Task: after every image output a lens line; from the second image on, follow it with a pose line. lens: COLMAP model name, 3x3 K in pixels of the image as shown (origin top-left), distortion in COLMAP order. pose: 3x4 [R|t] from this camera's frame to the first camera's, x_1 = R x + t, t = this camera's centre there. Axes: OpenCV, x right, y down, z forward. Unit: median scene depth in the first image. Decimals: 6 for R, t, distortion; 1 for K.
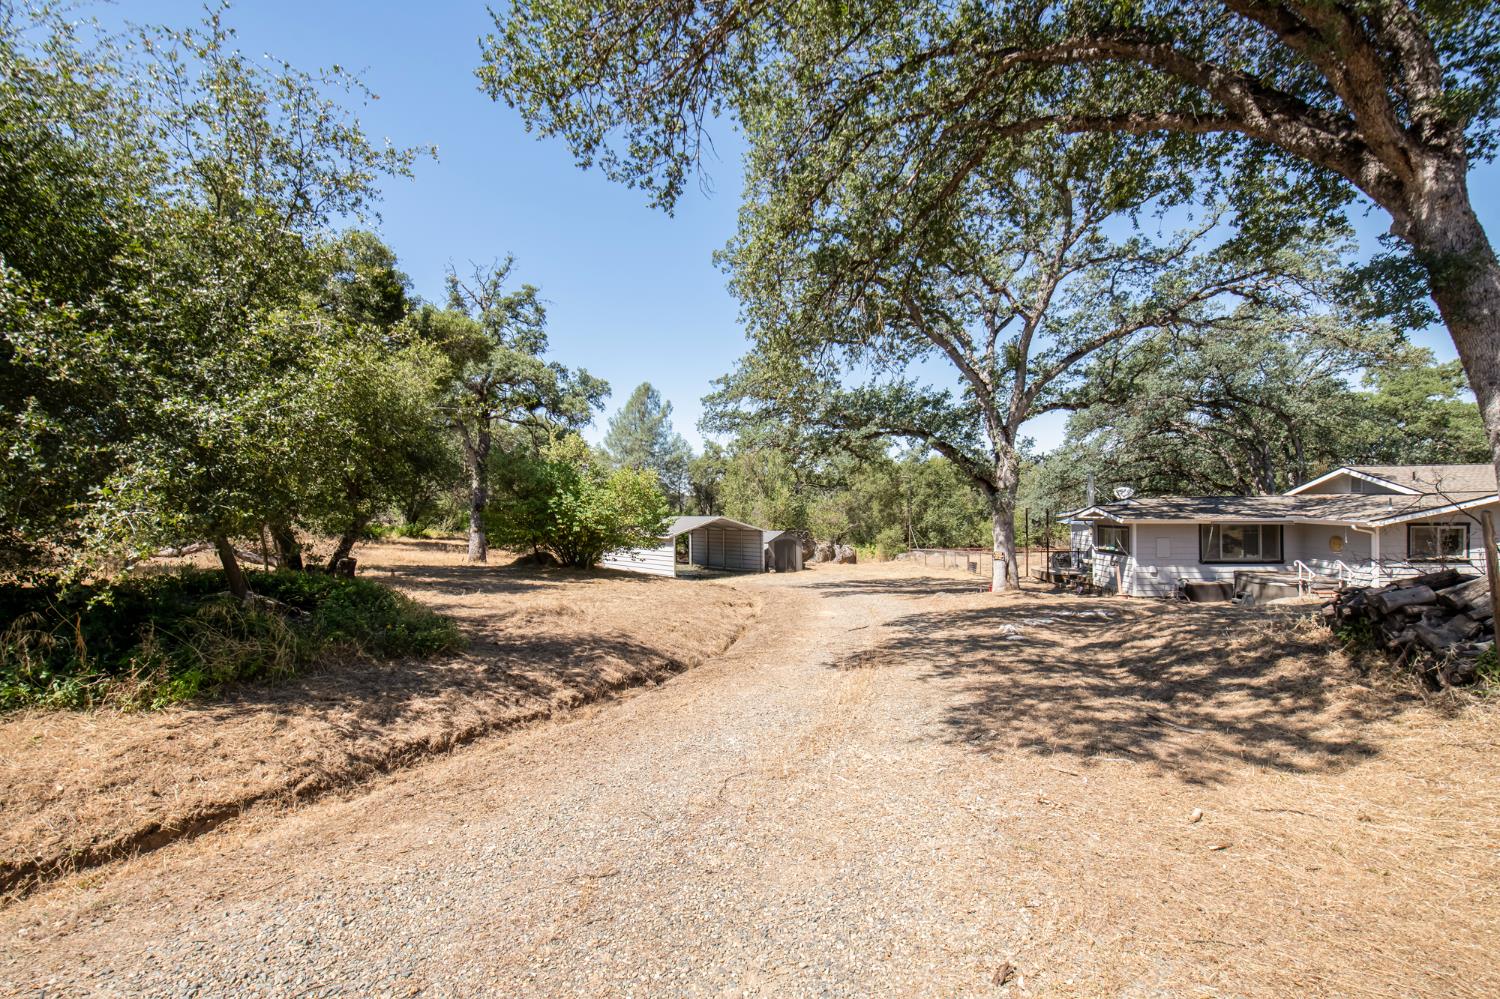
lens RADIAL K [[625.5, 0, 756.9], [0, 625.5, 506.6], [0, 0, 1]] dist [-0.024088, 0.000109]
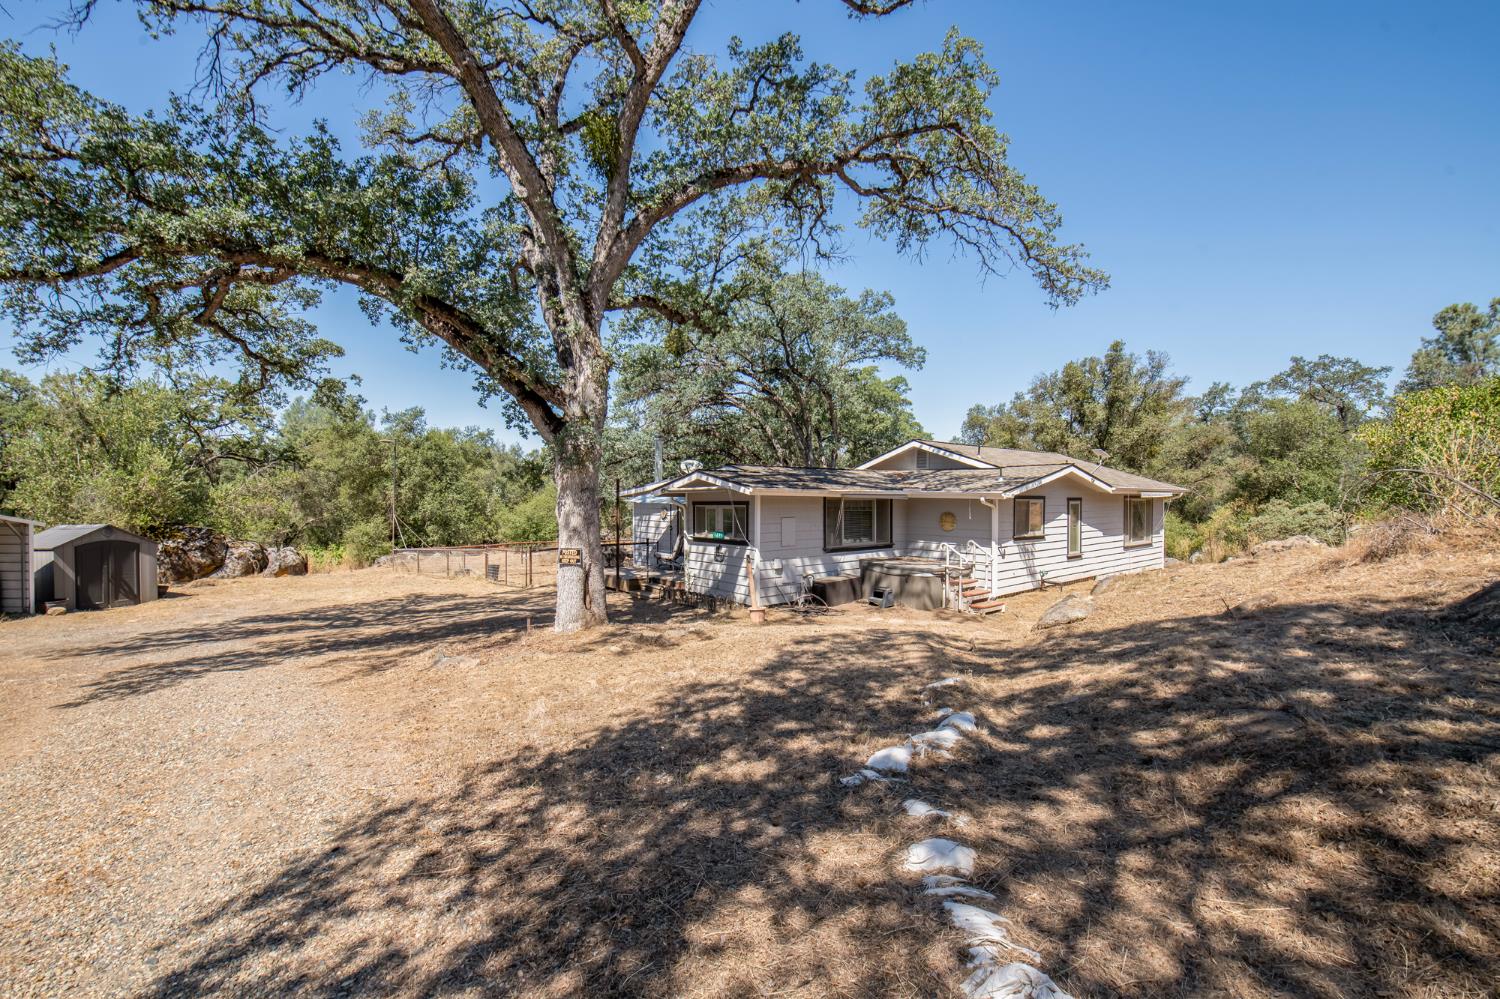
lens RADIAL K [[615.5, 0, 757.1], [0, 615.5, 500.7], [0, 0, 1]] dist [-0.014989, 0.000159]
pose [[0.726272, 0.007943, 0.687362, 0.140584], [-0.005673, 0.999968, -0.005561, 0.031587], [-0.687384, 0.000139, 0.726294, 0.468795]]
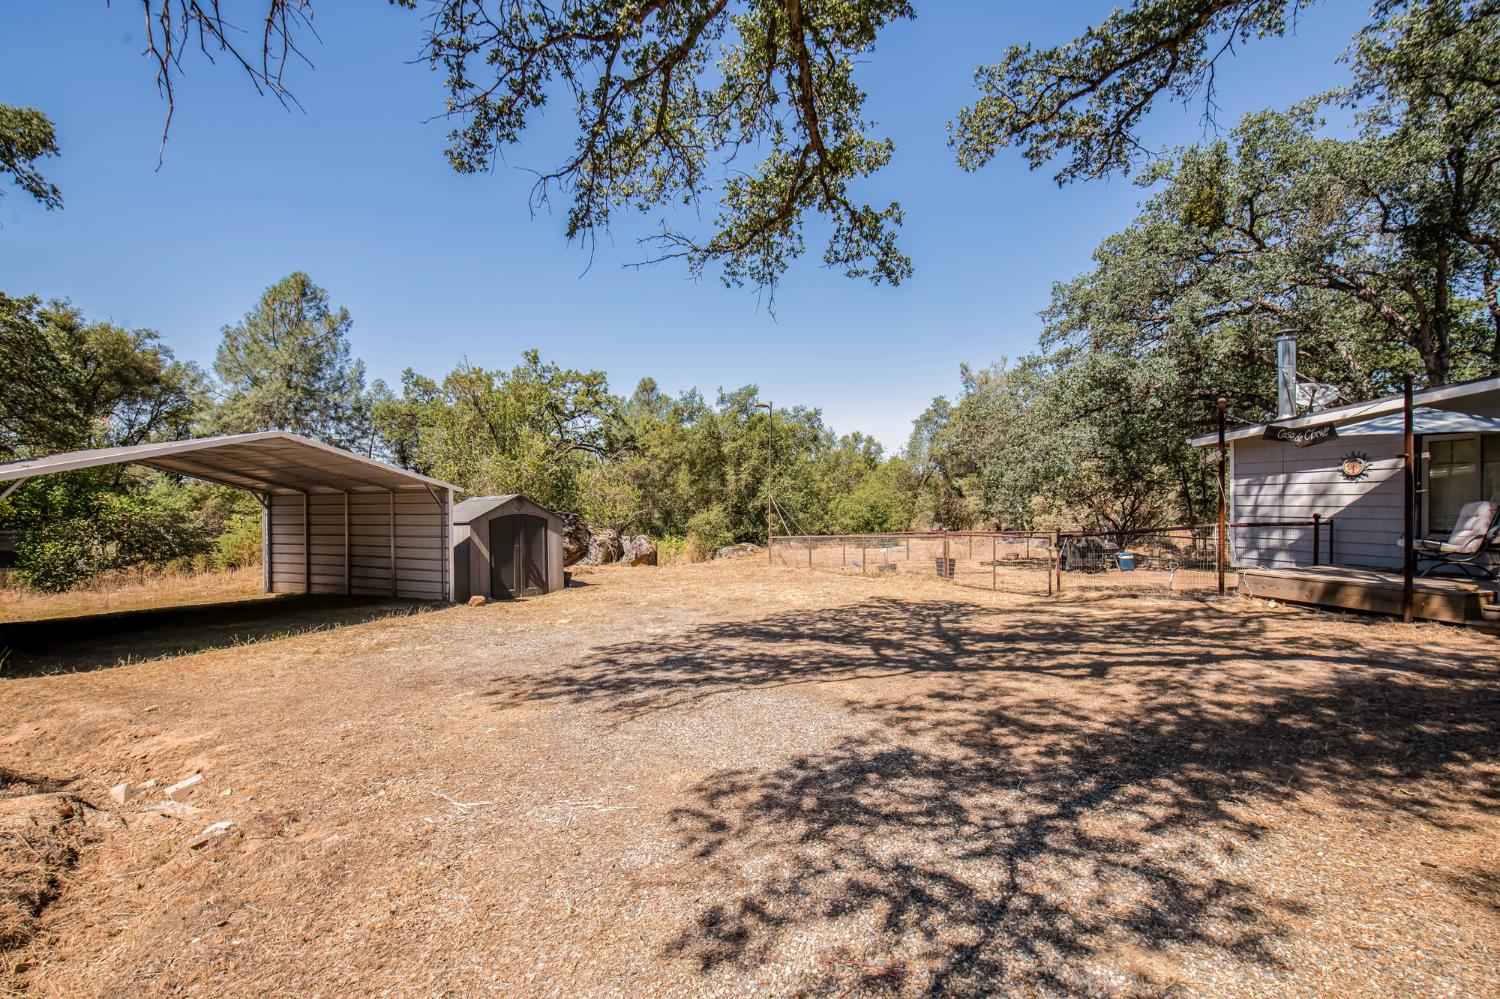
lens RADIAL K [[623.9, 0, 751.3], [0, 623.9, 490.9], [0, 0, 1]] dist [0.014889, 0.000005]
pose [[0.938625, 0.007119, 0.344865, 0.073085], [0.000106, 0.999781, -0.020927, 0.071816], [-0.344939, 0.019679, 0.938419, 0.900954]]
